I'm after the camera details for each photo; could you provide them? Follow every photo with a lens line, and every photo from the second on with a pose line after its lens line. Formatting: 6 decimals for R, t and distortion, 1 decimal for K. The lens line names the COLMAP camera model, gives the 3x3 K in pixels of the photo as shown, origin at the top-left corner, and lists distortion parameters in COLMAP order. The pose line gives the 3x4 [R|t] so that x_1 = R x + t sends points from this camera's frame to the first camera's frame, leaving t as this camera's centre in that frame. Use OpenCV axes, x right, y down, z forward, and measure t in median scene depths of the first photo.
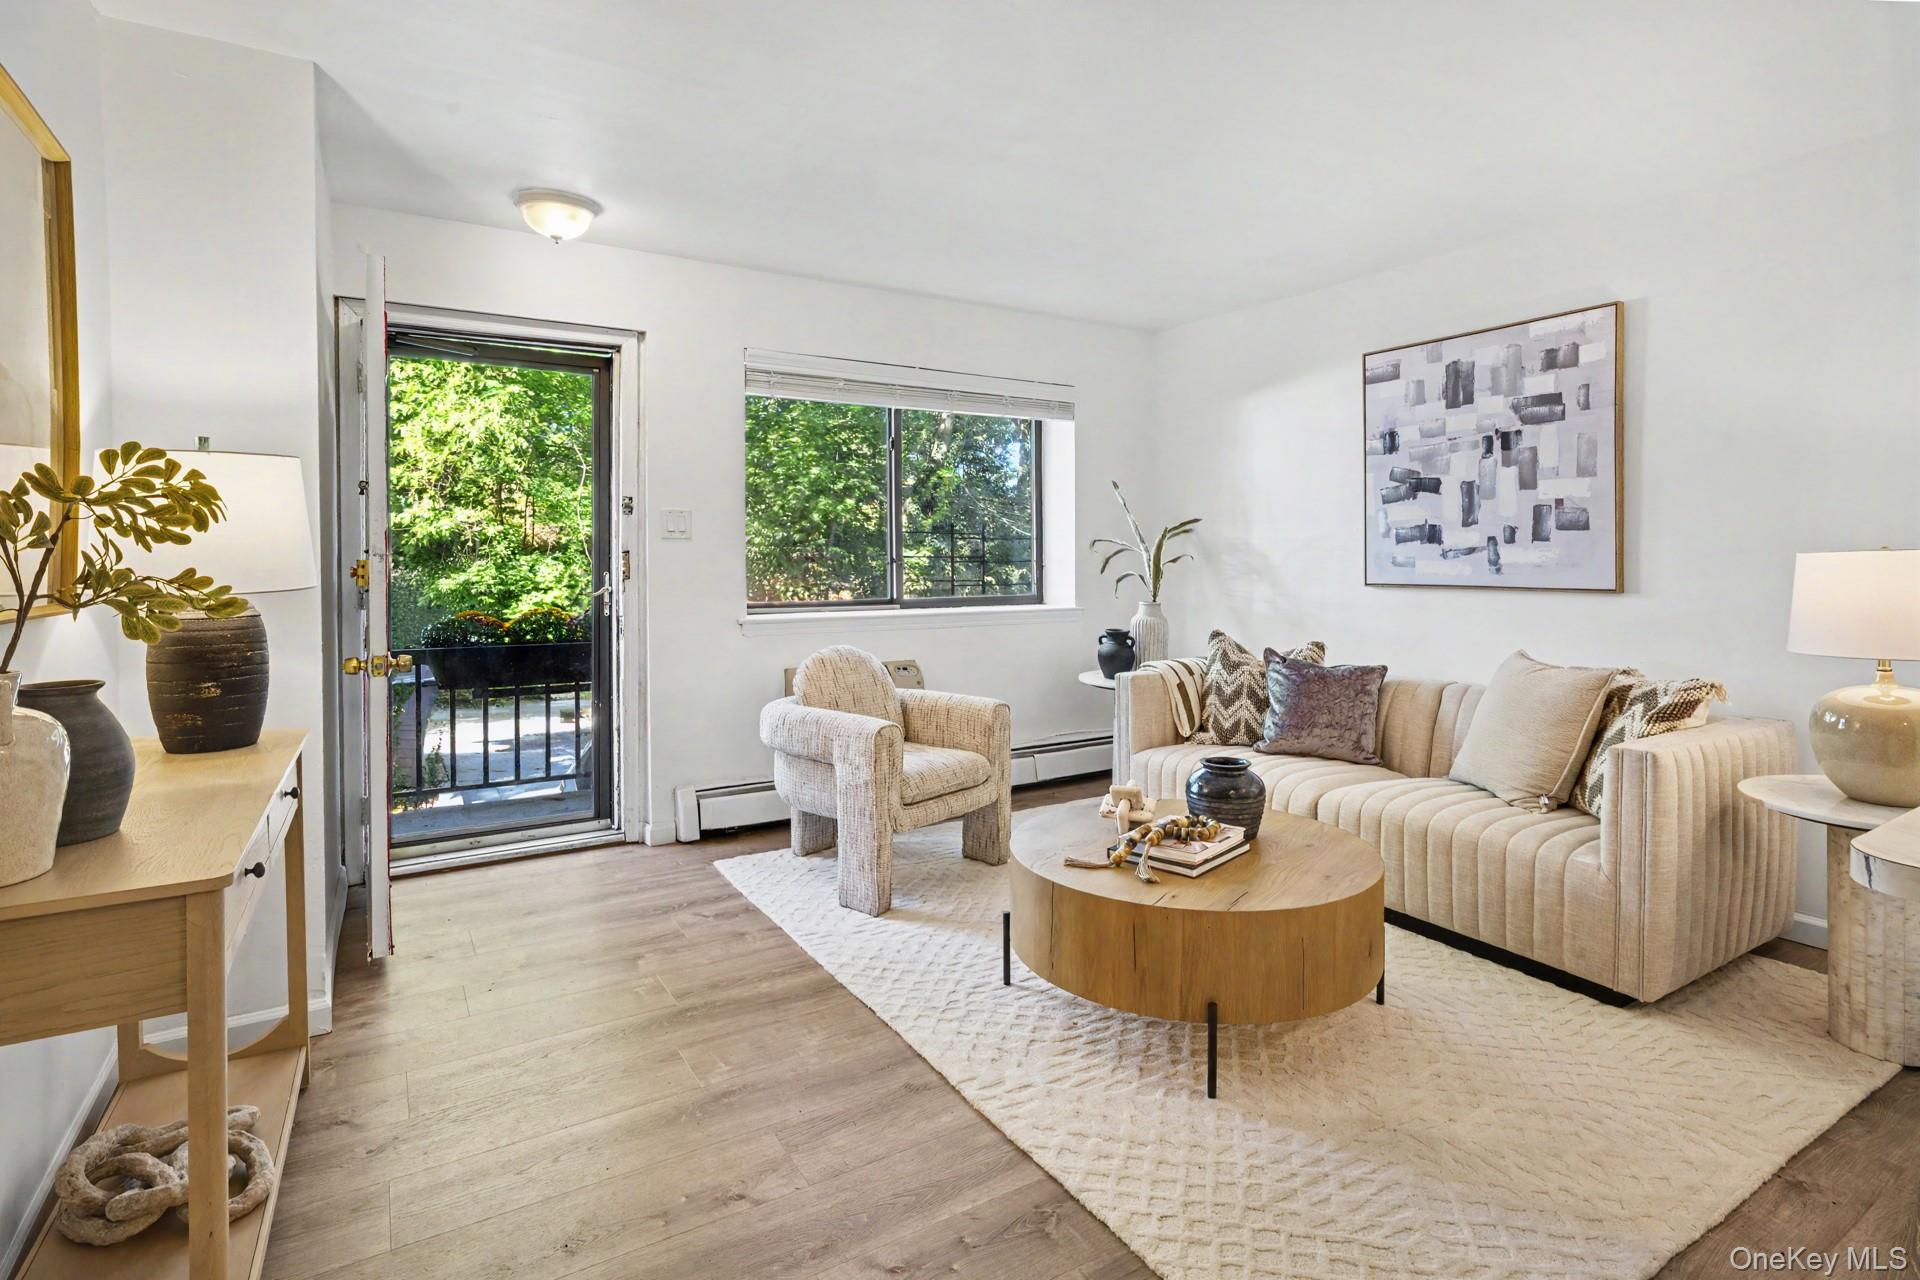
lens RADIAL K [[960.0, 0, 960.0], [0, 960.0, 640.0], [0, 0, 1]] dist [0.001074, 0.000014]
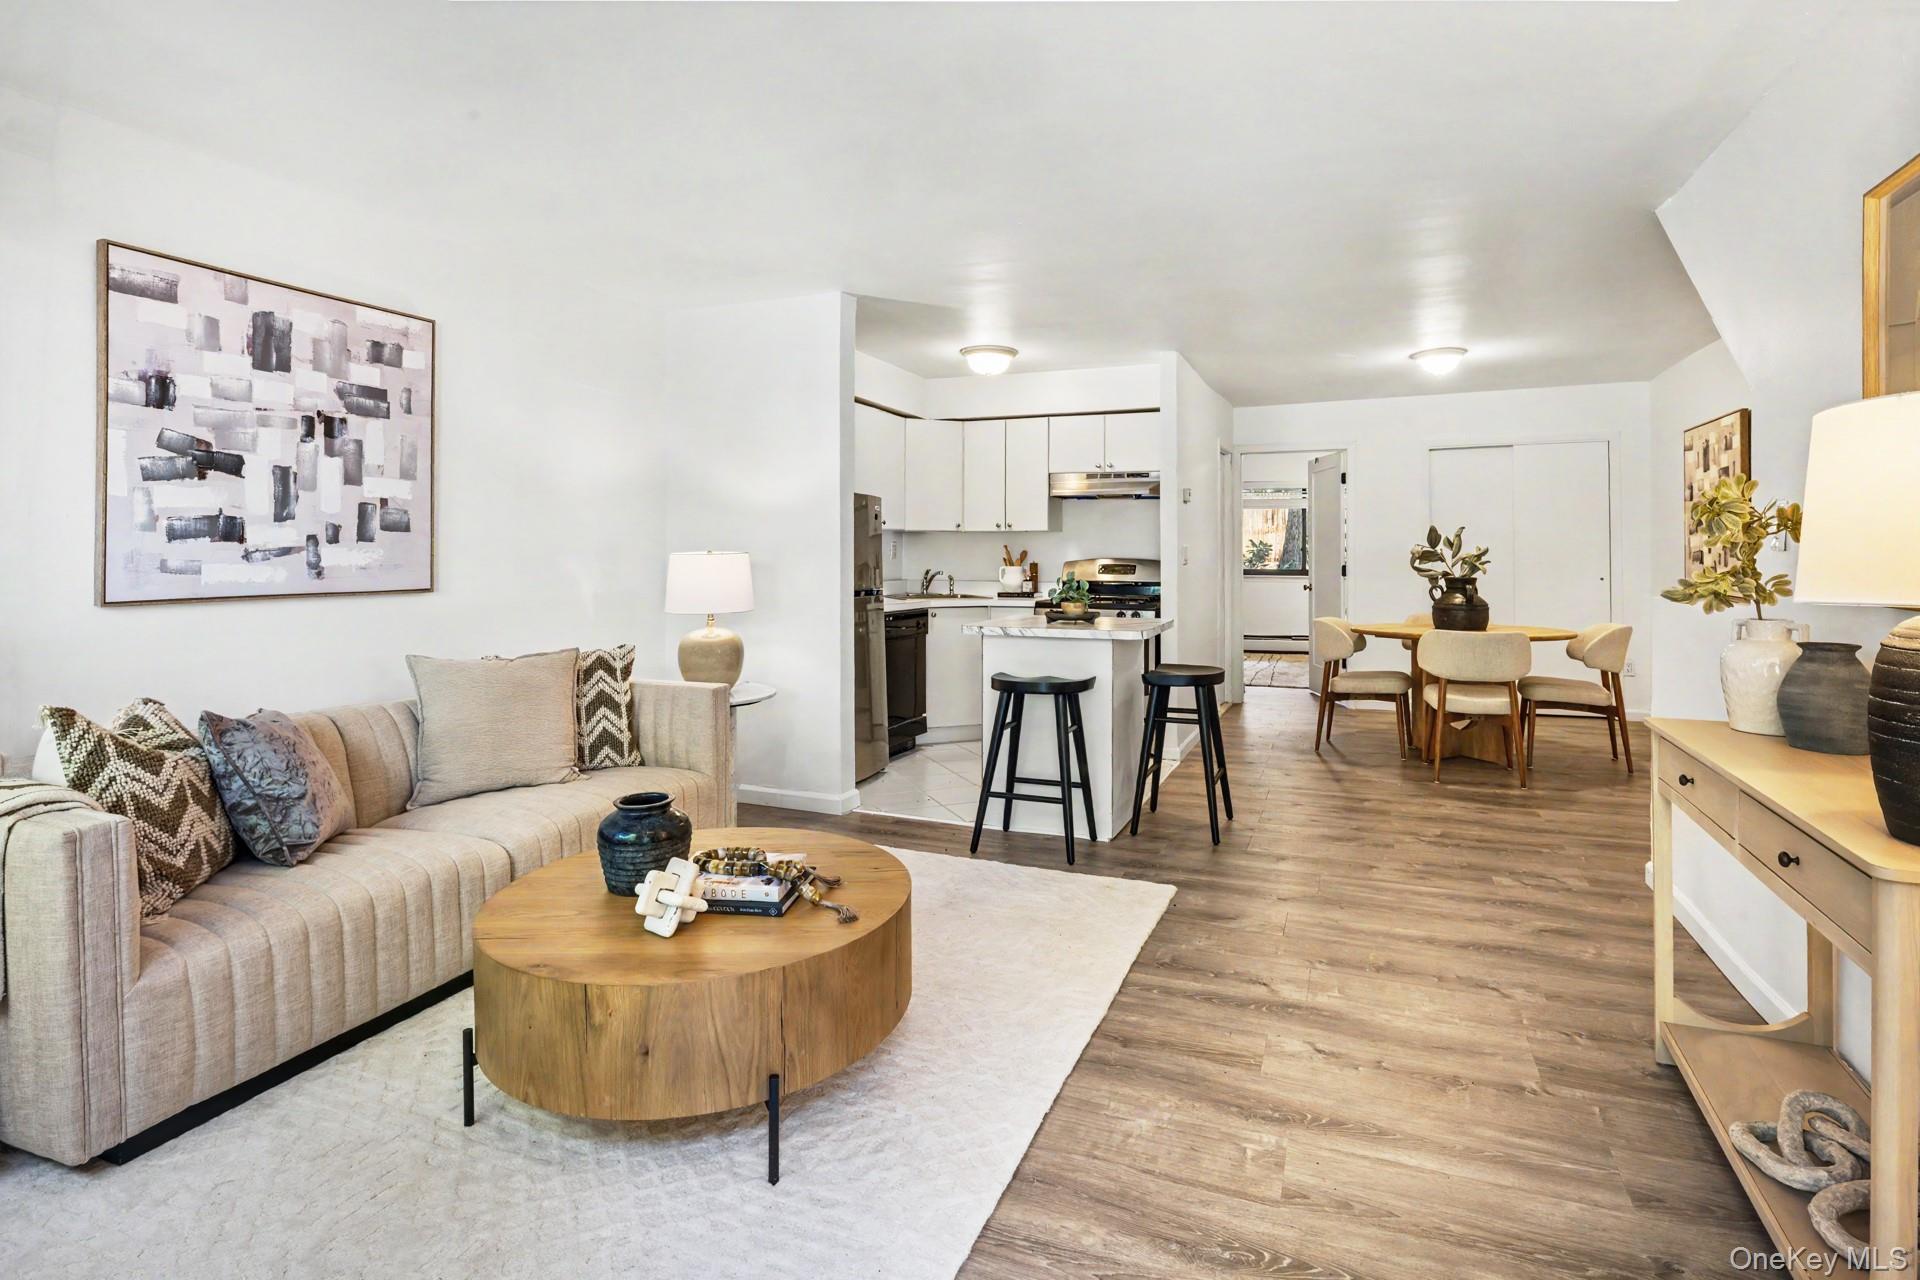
lens RADIAL K [[960.0, 0, 960.0], [0, 960.0, 640.0], [0, 0, 1]] dist [0.001074, 0.000014]
pose [[-0.580967, -0.067124, 0.811154, -0.484103], [0.078117, 0.987395, 0.137657, -0.088424], [-0.810169, 0.143339, -0.568401, 1.036355]]
